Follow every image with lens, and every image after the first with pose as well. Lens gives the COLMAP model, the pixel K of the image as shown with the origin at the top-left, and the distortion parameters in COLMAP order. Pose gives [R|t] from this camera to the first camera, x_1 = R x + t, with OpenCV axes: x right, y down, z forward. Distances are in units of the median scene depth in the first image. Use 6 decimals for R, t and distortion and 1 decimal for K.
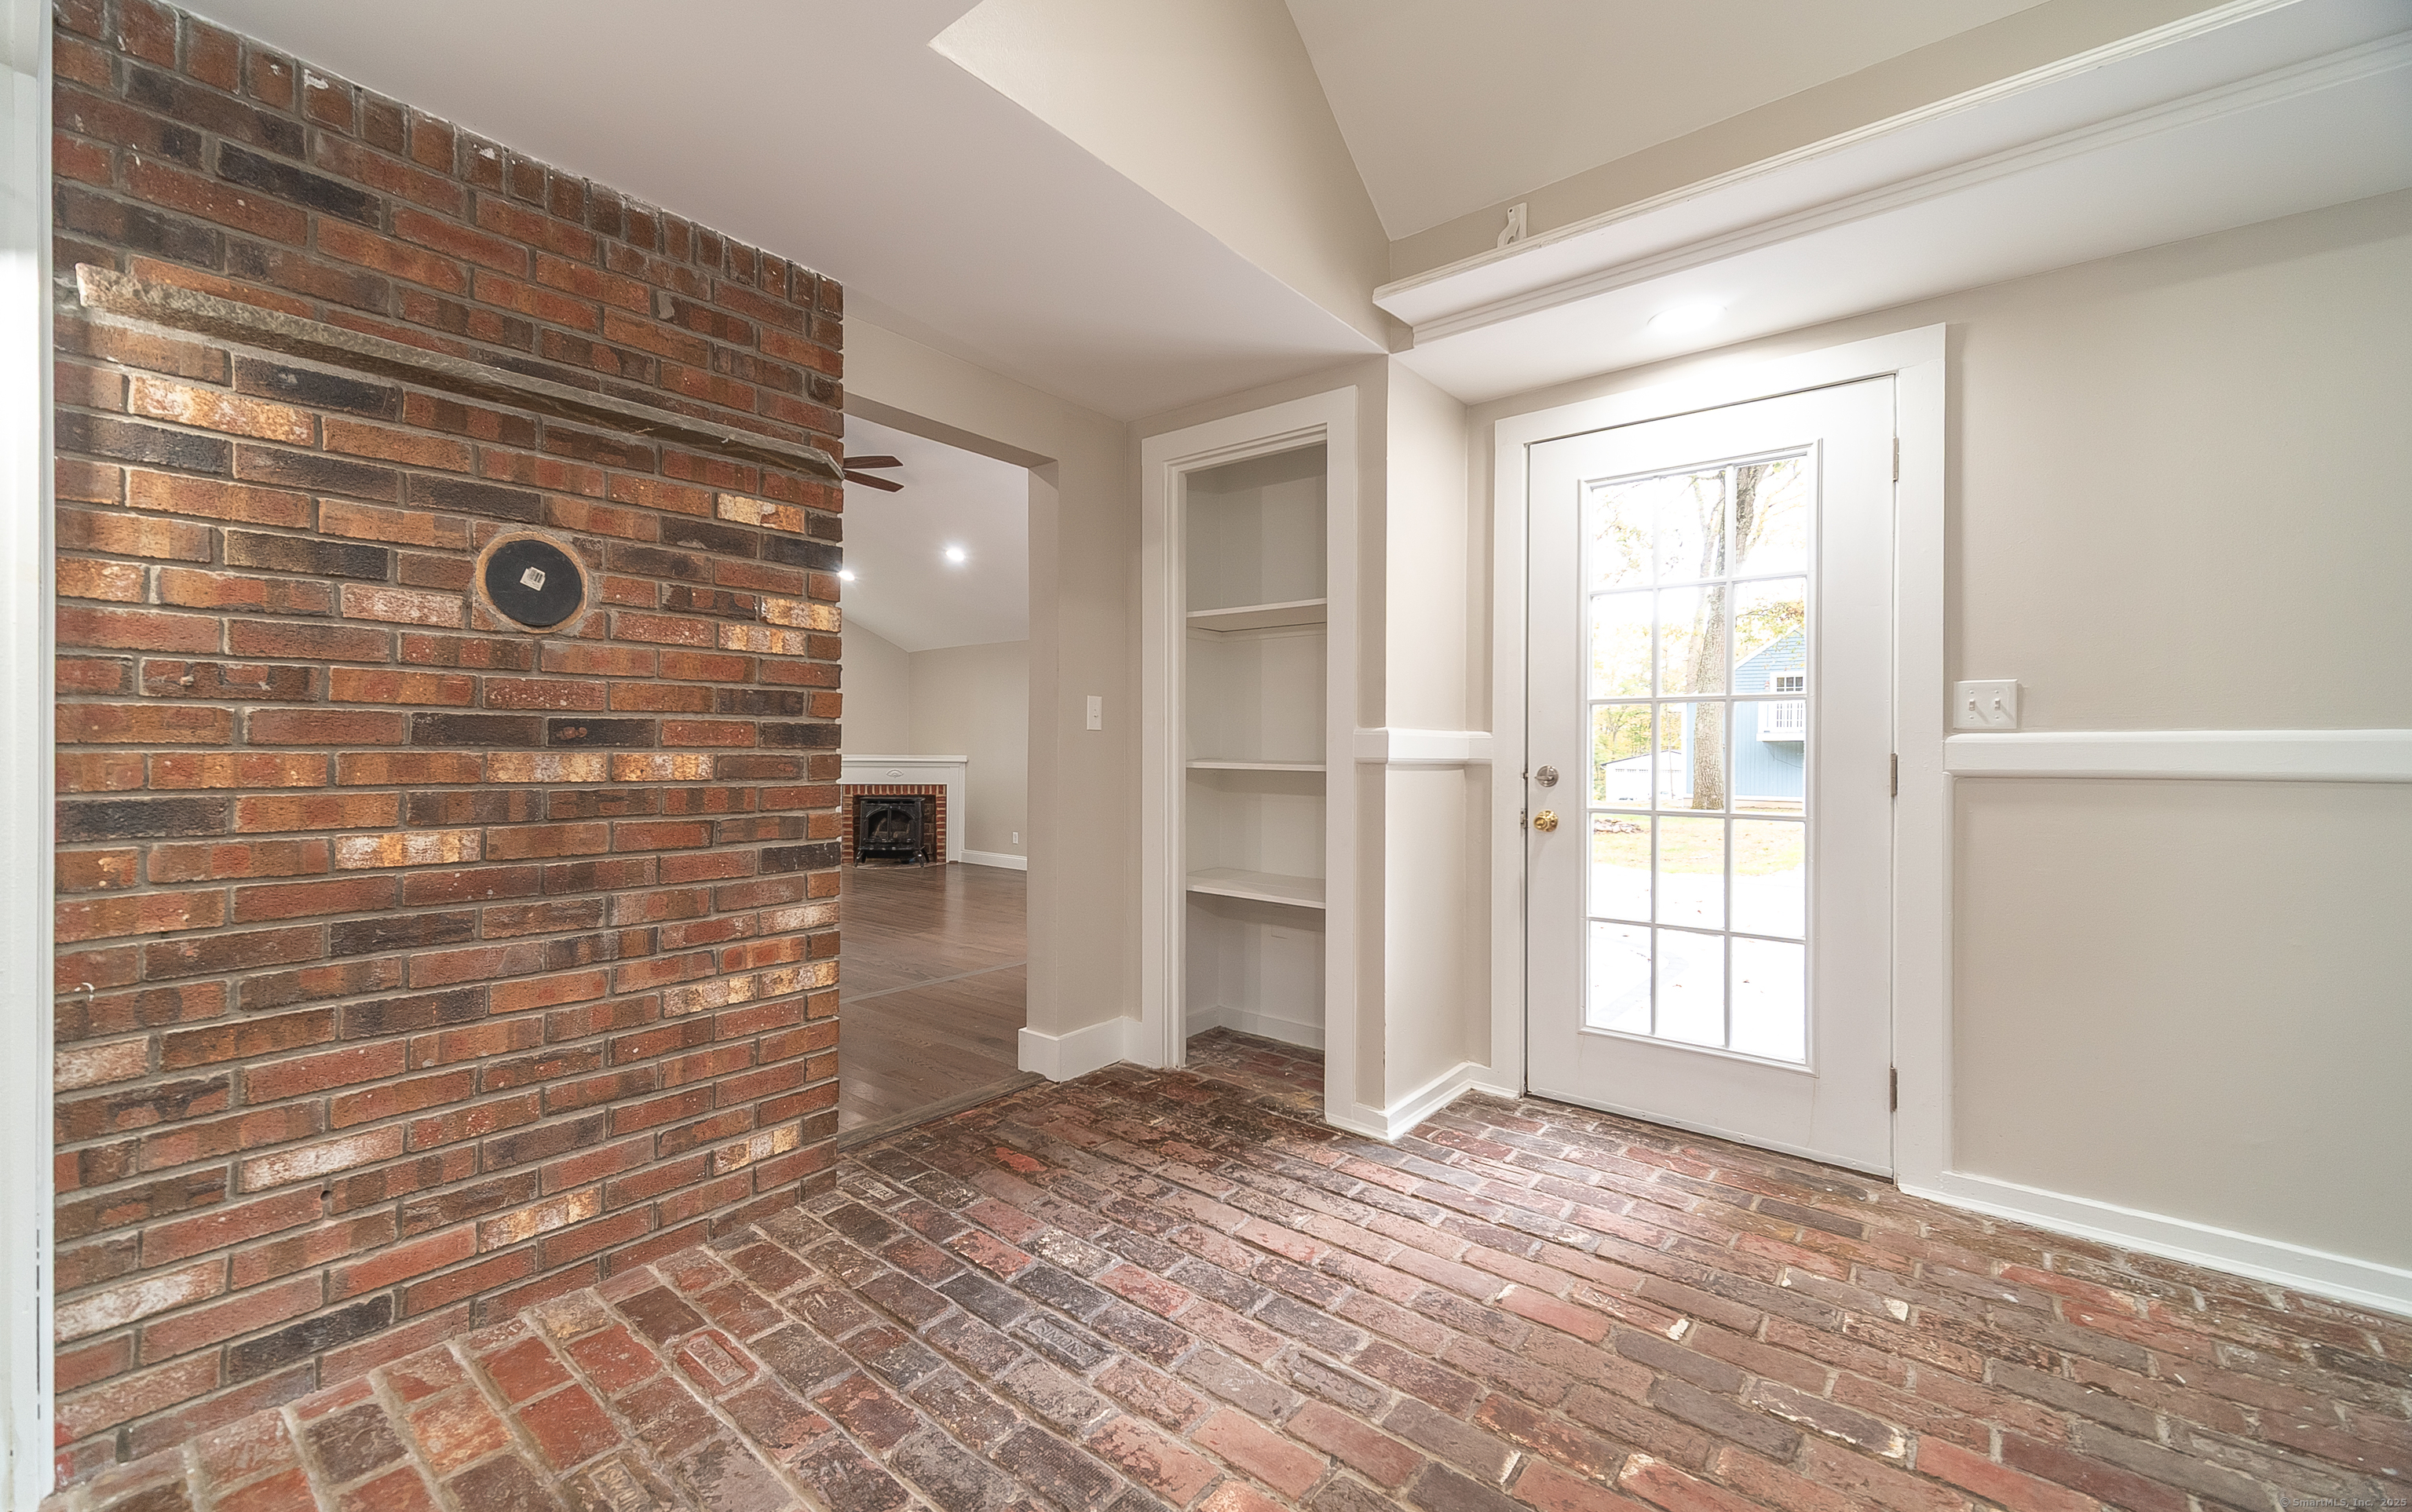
lens RADIAL K [[952.5, 0, 1200.9], [0, 952.5, 744.8], [0, 0, 1]] dist [0.001665, 0.000139]
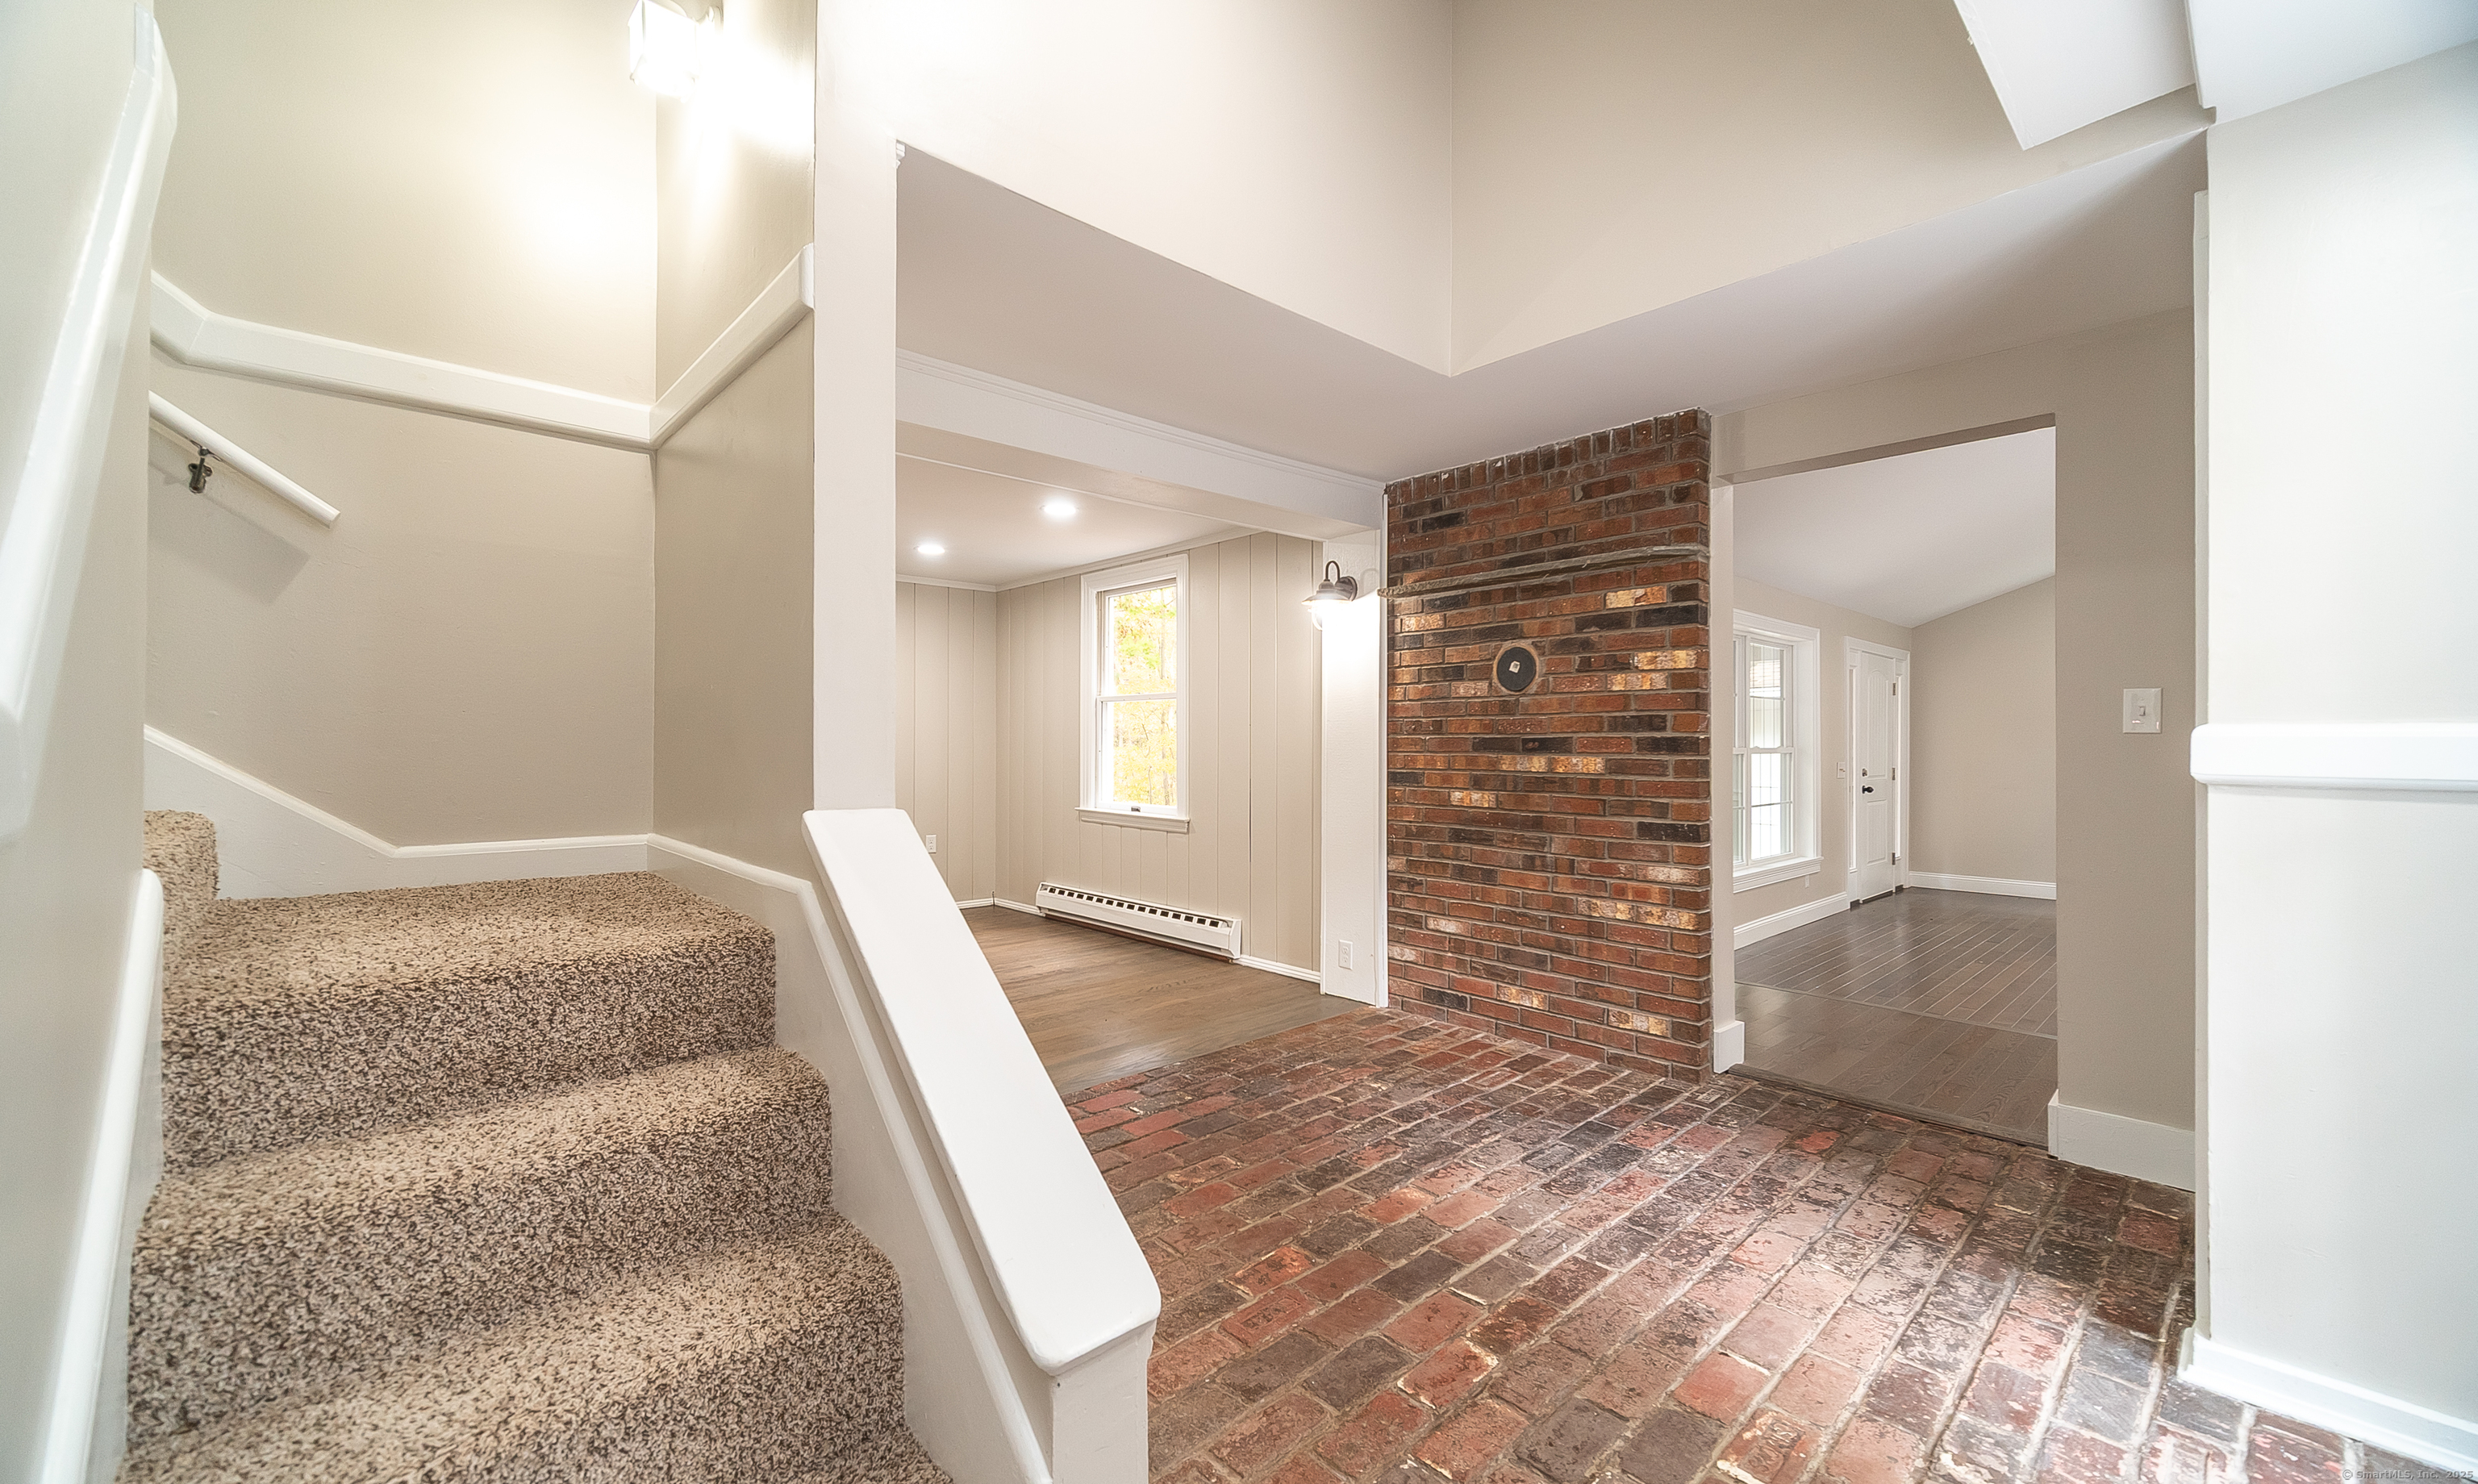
lens RADIAL K [[978.9, 0, 1231.8], [0, 978.9, 749.2], [0, 0, 1]] dist [-0.000498, -0.000118]
pose [[-0.127872, -0.005914, -0.991773, 1.346724], [-0.003734, 0.999978, -0.005481, 0.008031], [0.991784, 0.003002, -0.127891, 0.668138]]
